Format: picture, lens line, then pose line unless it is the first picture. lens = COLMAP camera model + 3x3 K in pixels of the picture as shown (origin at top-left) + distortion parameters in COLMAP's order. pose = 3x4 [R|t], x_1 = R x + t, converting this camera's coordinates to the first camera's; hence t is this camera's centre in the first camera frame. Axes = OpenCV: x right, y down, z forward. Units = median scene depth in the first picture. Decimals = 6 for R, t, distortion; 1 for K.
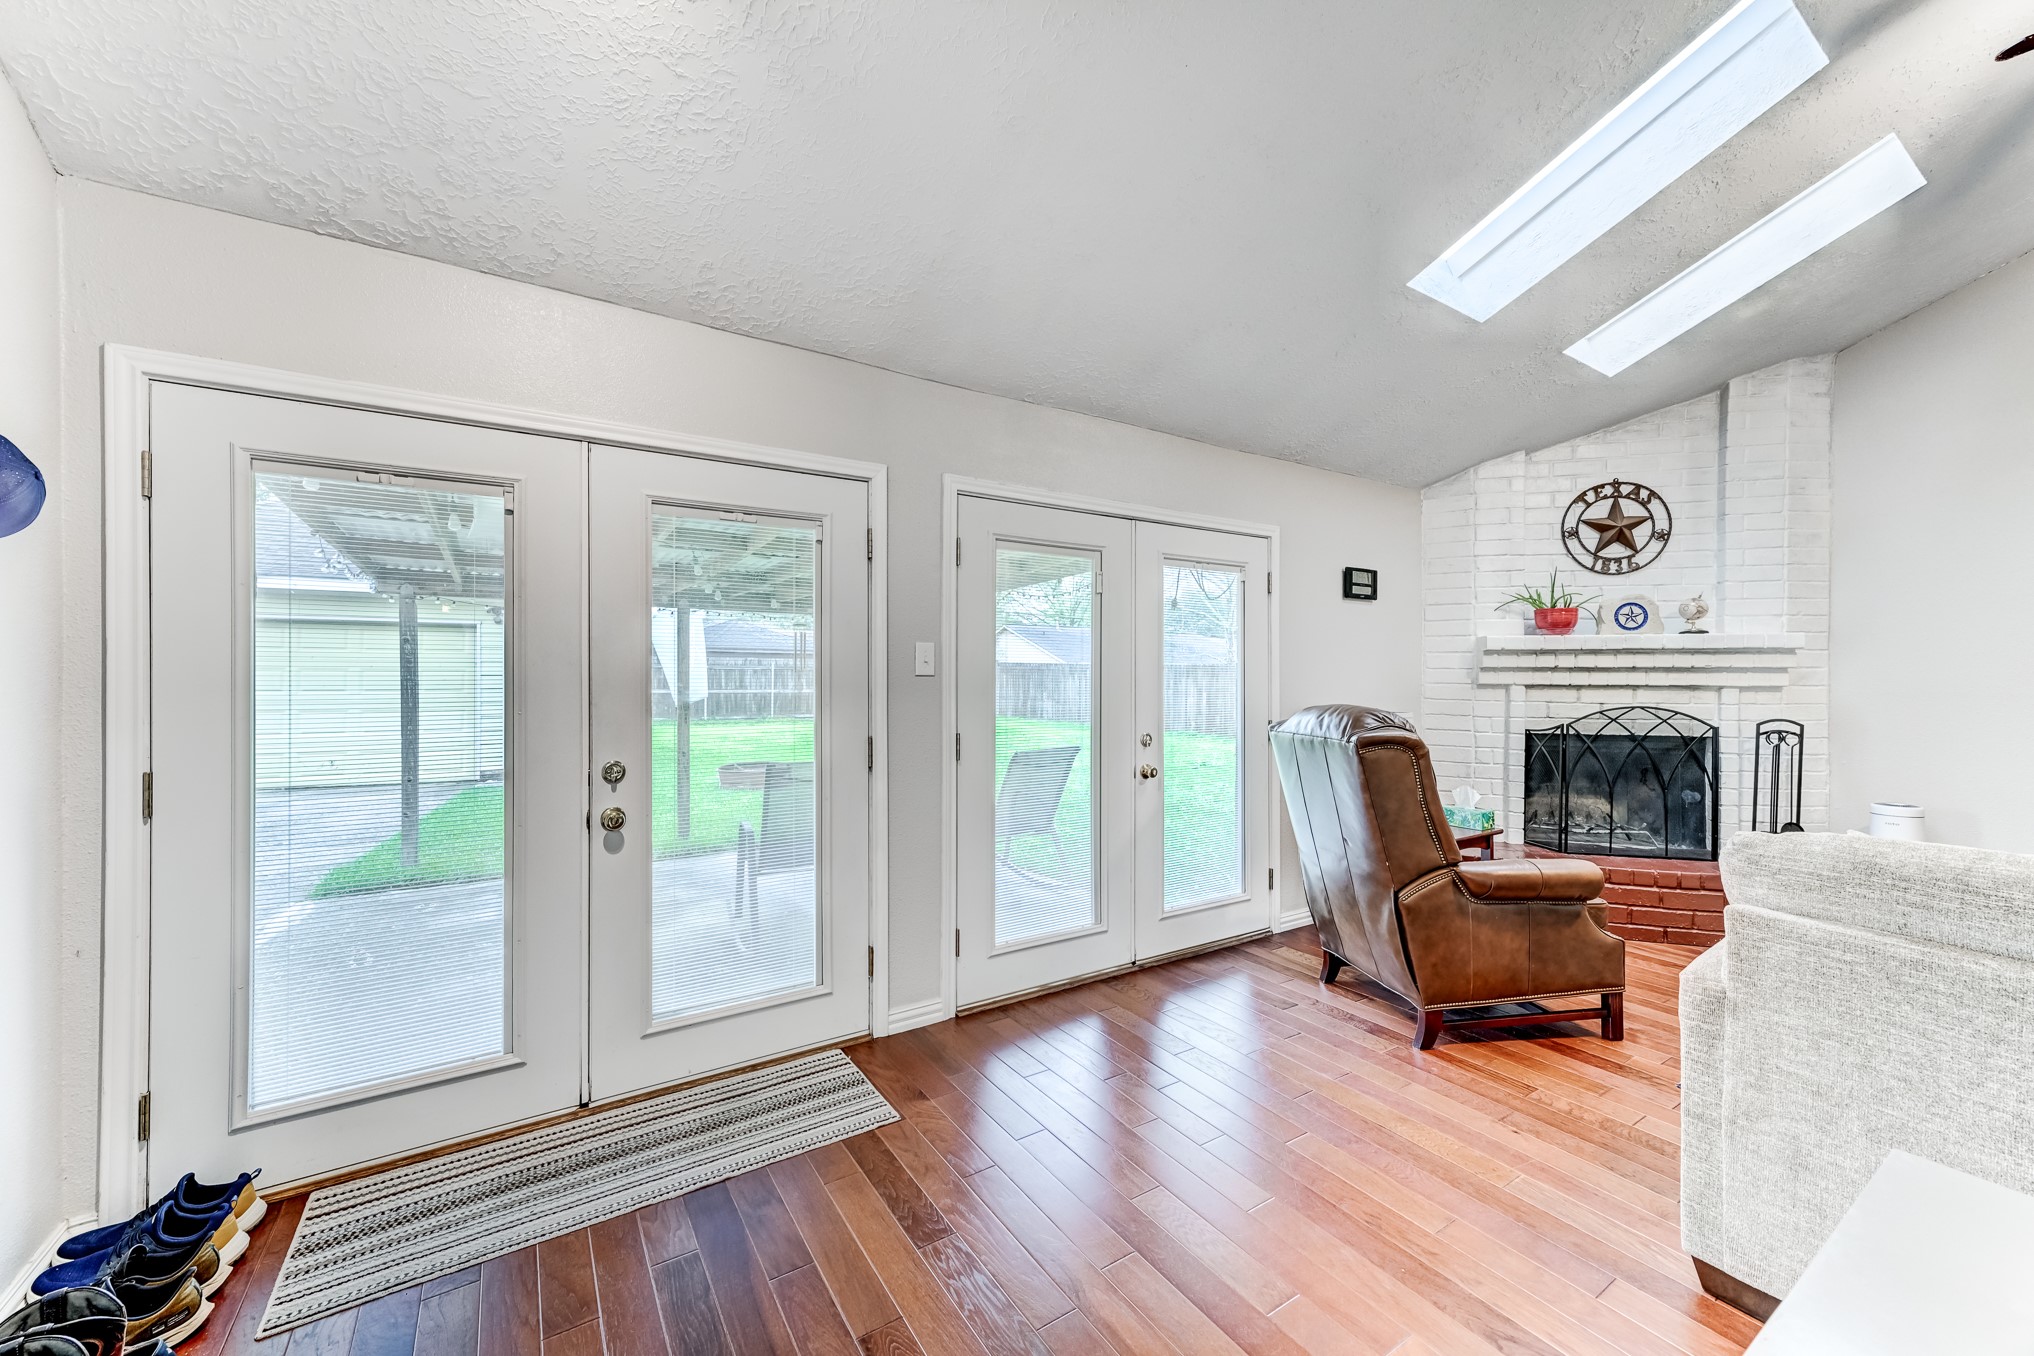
lens RADIAL K [[791.5, 0, 1015.4], [0, 791.5, 673.5], [0, 0, 1]] dist [0.011235, -0.000937]
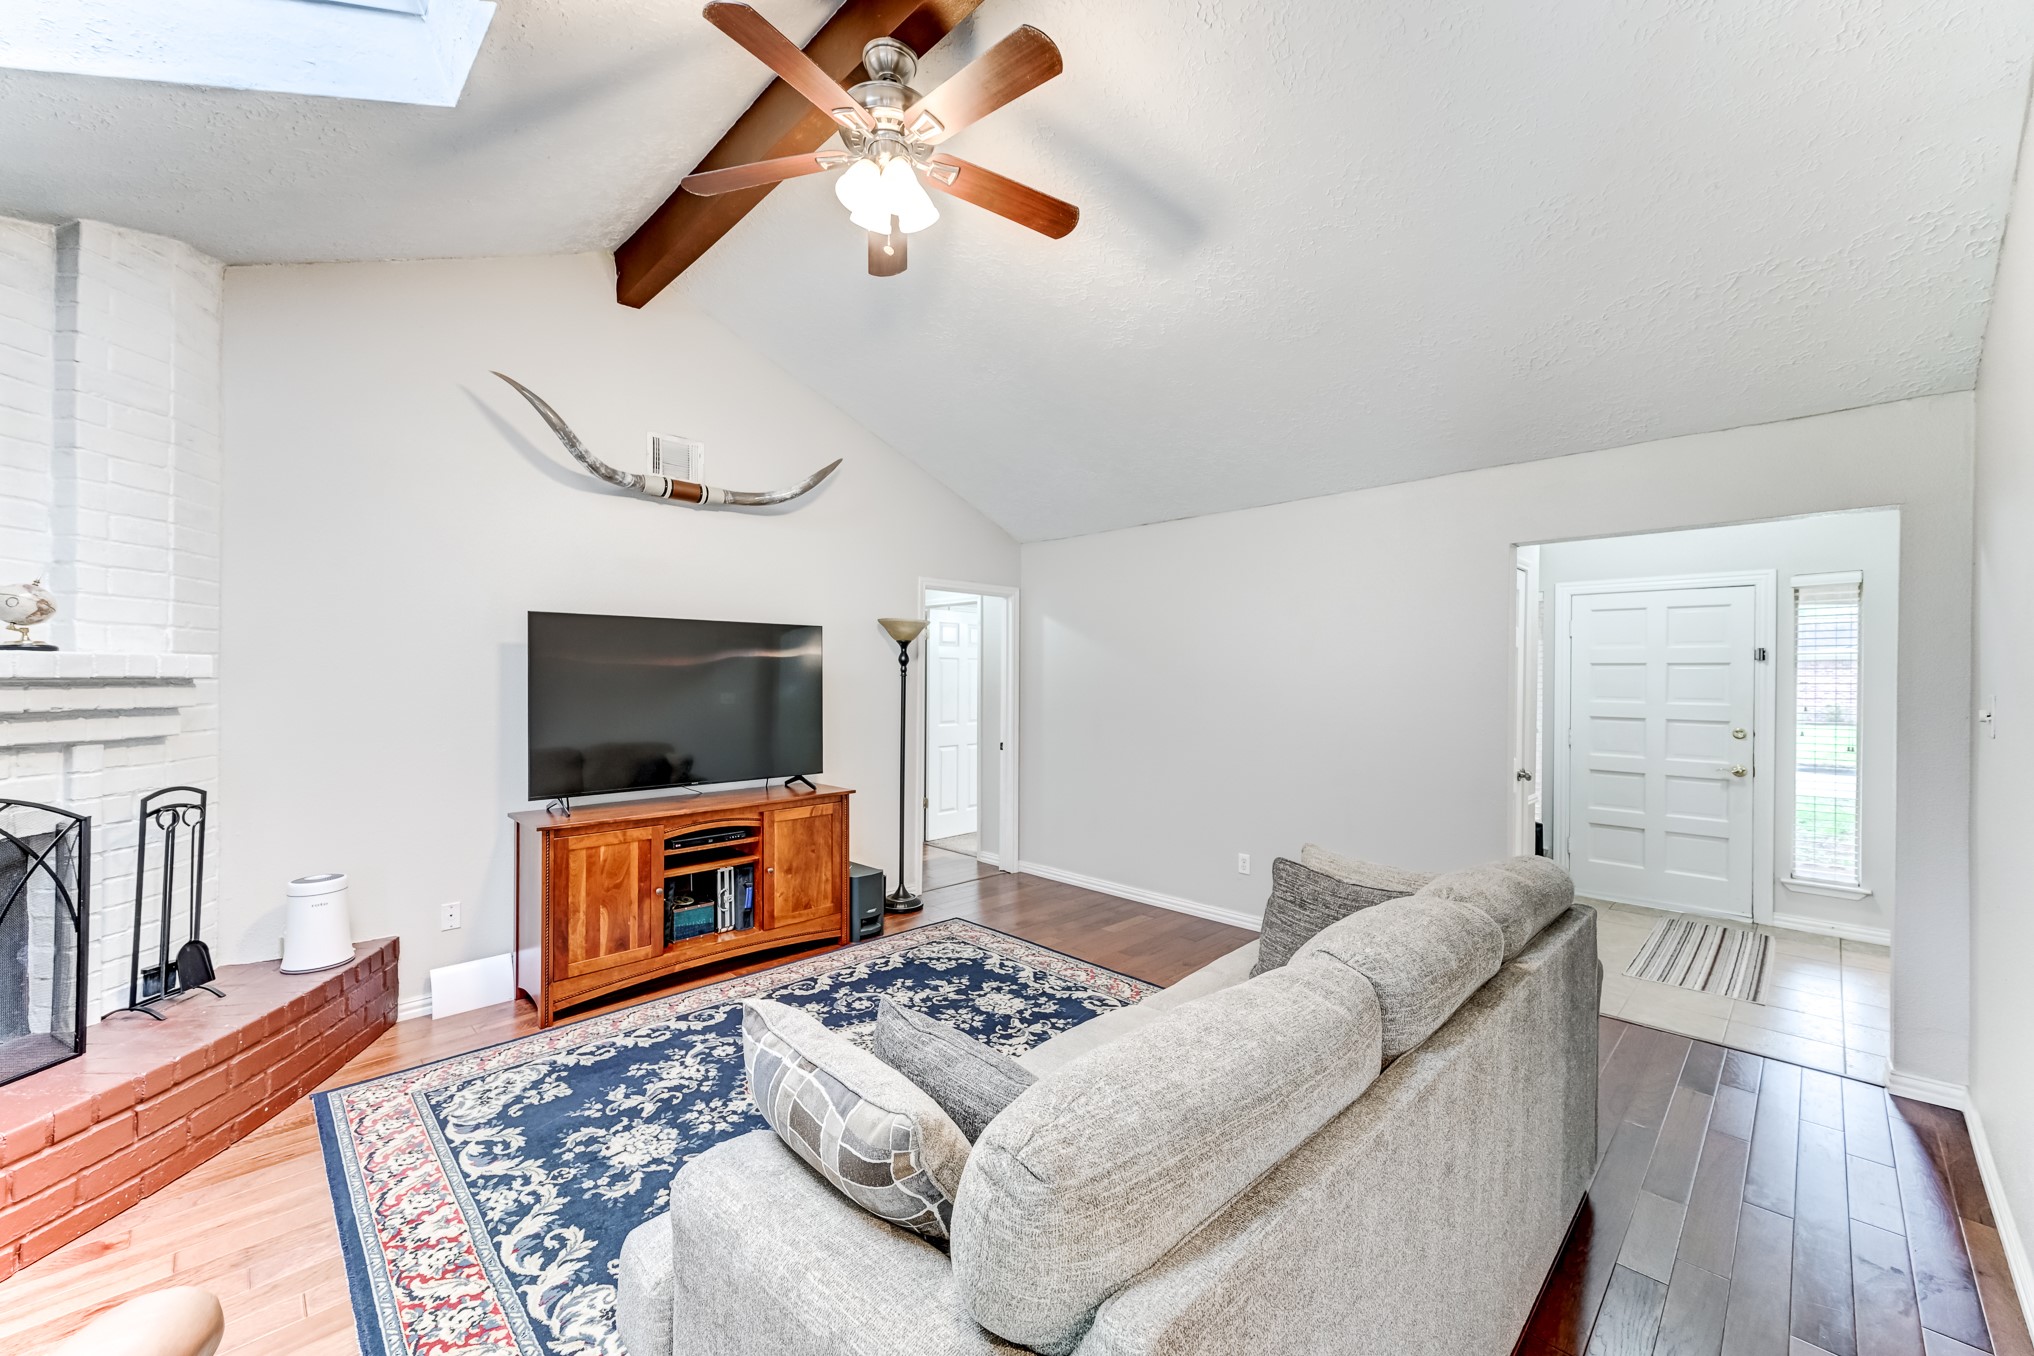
lens RADIAL K [[791.5, 0, 1012.7], [0, 791.5, 678.4], [0, 0, 1]] dist [0.011235, -0.000937]
pose [[-0.204152, -0.006082, 0.978920, 0.178101], [-0.004116, 0.999977, 0.005355, -0.036659], [-0.978931, -0.002936, -0.204172, 0.457415]]
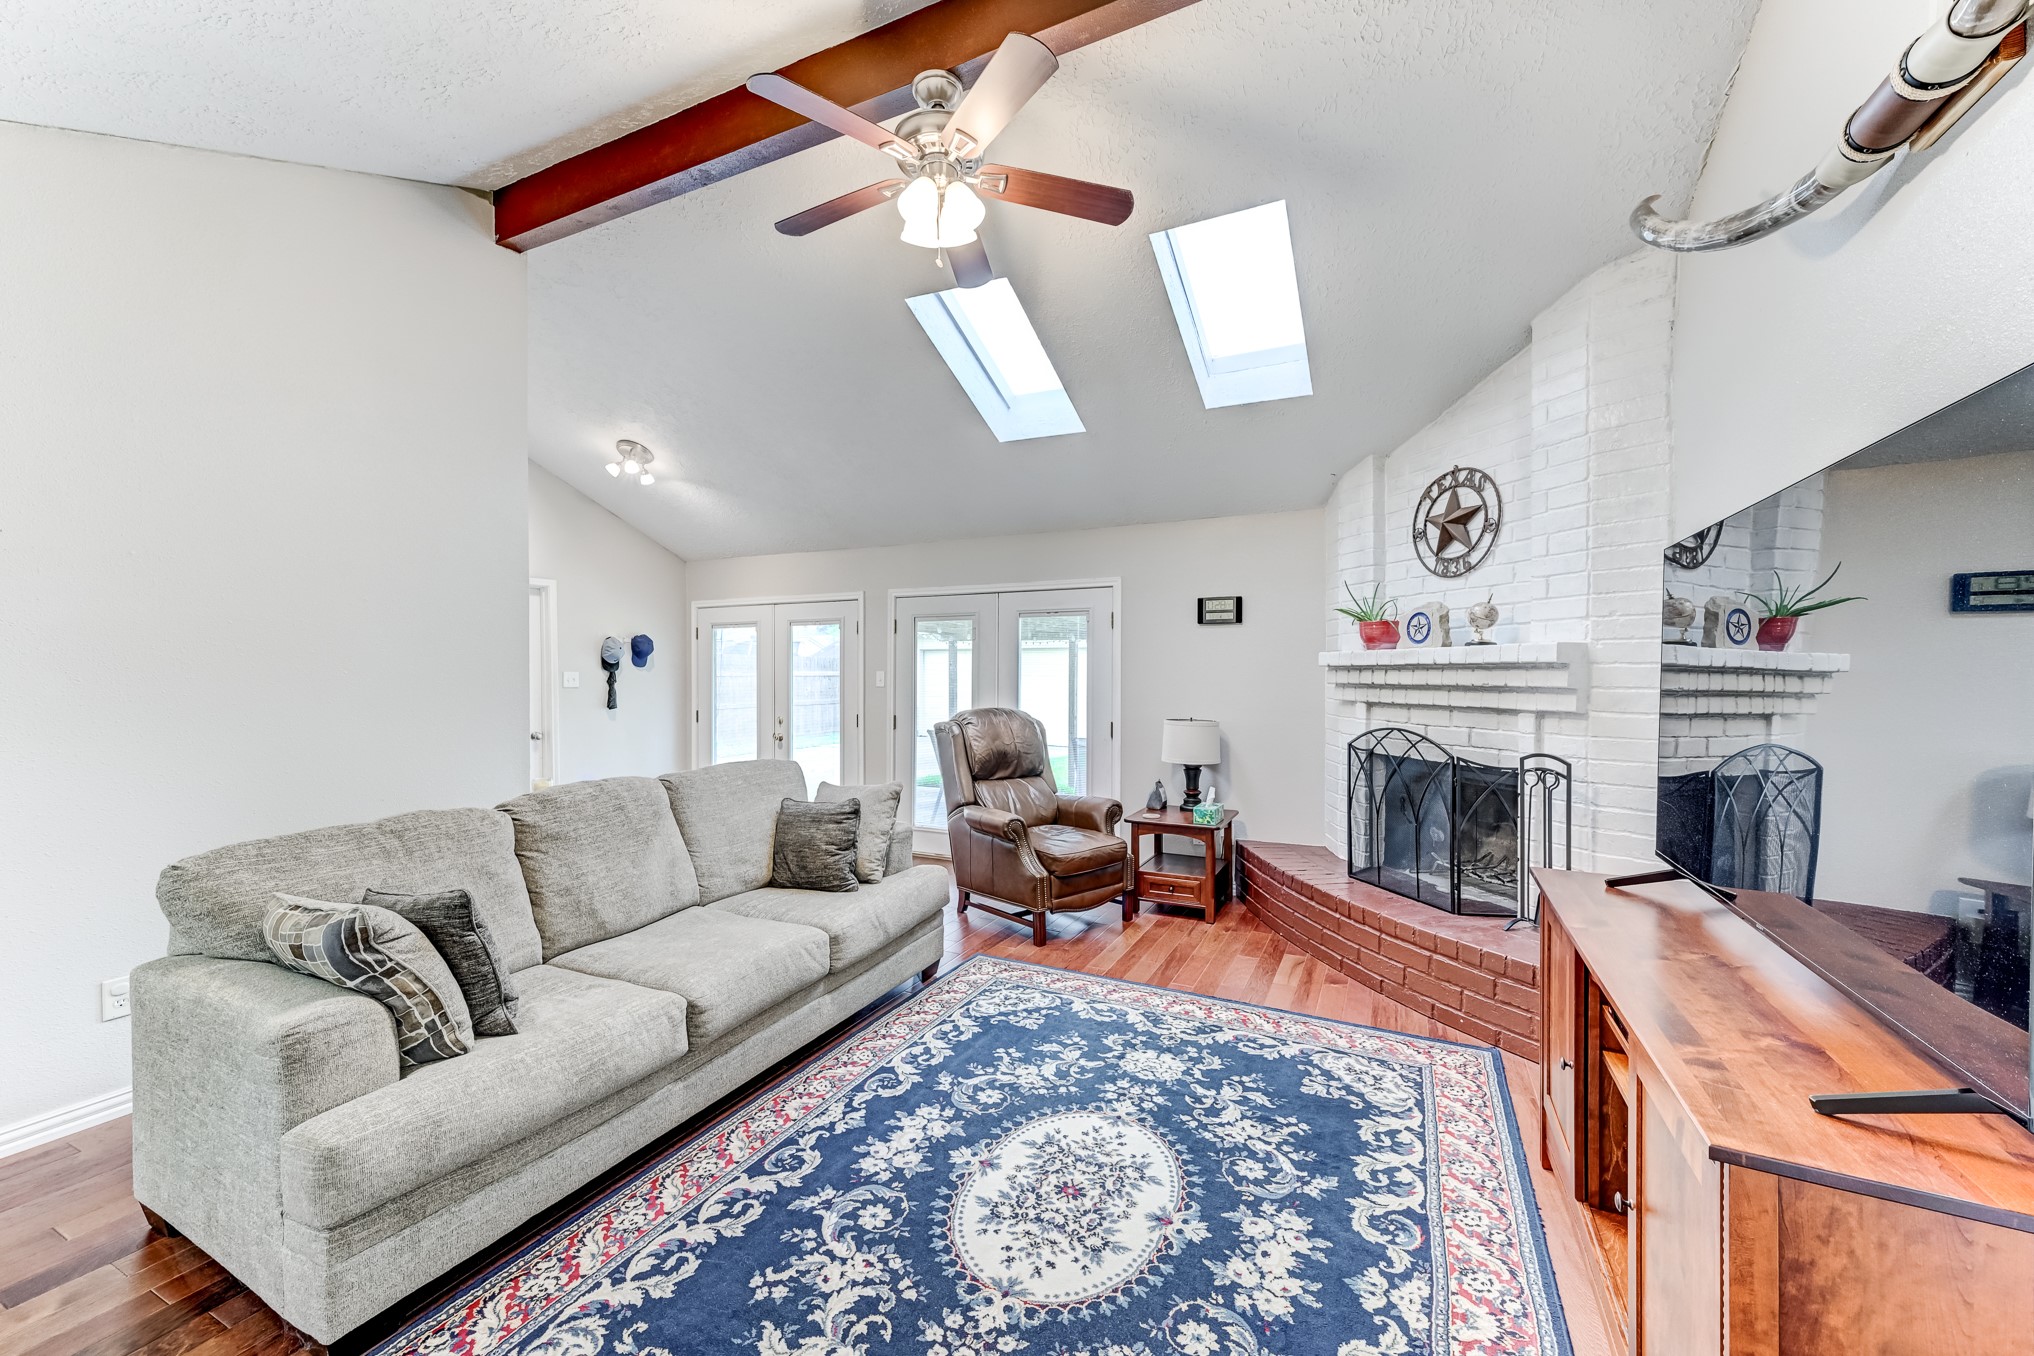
lens RADIAL K [[791.5, 0, 1019.9], [0, 791.5, 682.4], [0, 0, 1]] dist [0.011235, -0.000937]
pose [[0.519496, 0.006600, -0.854447, 1.326274], [0.002452, 0.999955, 0.009214, -0.020308], [0.854469, -0.006882, 0.519456, 0.159092]]
